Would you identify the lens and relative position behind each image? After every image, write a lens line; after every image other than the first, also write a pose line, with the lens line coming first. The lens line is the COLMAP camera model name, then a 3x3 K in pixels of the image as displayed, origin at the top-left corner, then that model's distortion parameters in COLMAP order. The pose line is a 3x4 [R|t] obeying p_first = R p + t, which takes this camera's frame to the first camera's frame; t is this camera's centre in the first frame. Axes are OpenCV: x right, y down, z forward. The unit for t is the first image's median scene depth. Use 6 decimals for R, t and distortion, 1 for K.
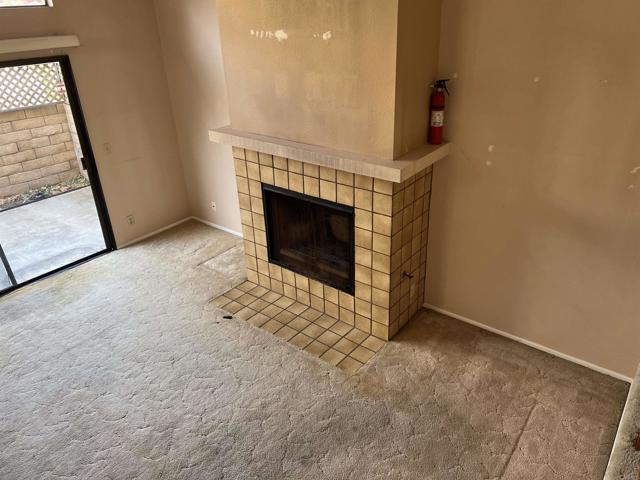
lens RADIAL K [[489.5, 0, 331.4], [0, 489.5, 246.6], [0, 0, 1]] dist [0.061353, -0.072837]
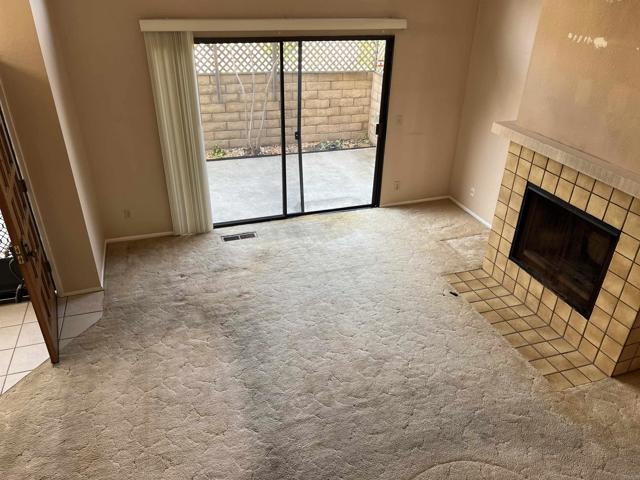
lens RADIAL K [[489.5, 0, 321.7], [0, 489.5, 244.1], [0, 0, 1]] dist [0.061353, -0.072837]
pose [[0.834393, 0.306868, -0.457843, 0.009939], [-0.292469, 0.950590, 0.104120, 0.011921], [0.467172, 0.047028, 0.882915, -0.105030]]
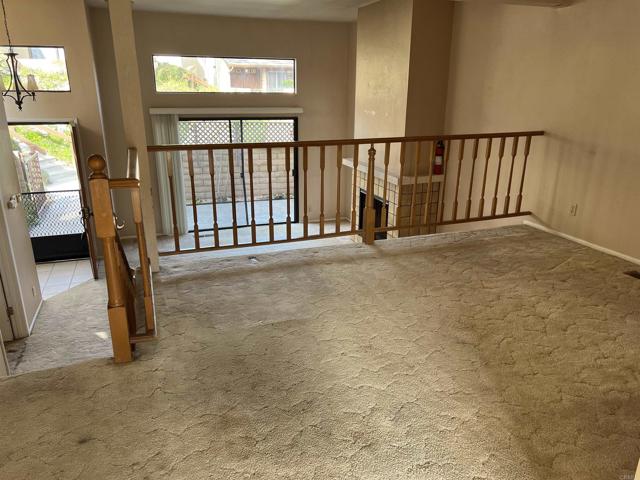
lens RADIAL K [[489.5, 0, 316.1], [0, 489.5, 238.7], [0, 0, 1]] dist [0.061353, -0.072837]
pose [[0.843816, 0.195836, -0.499622, 0.782922], [-0.273359, 0.958046, -0.086156, 0.298024], [0.461789, 0.209276, 0.861948, -0.722094]]
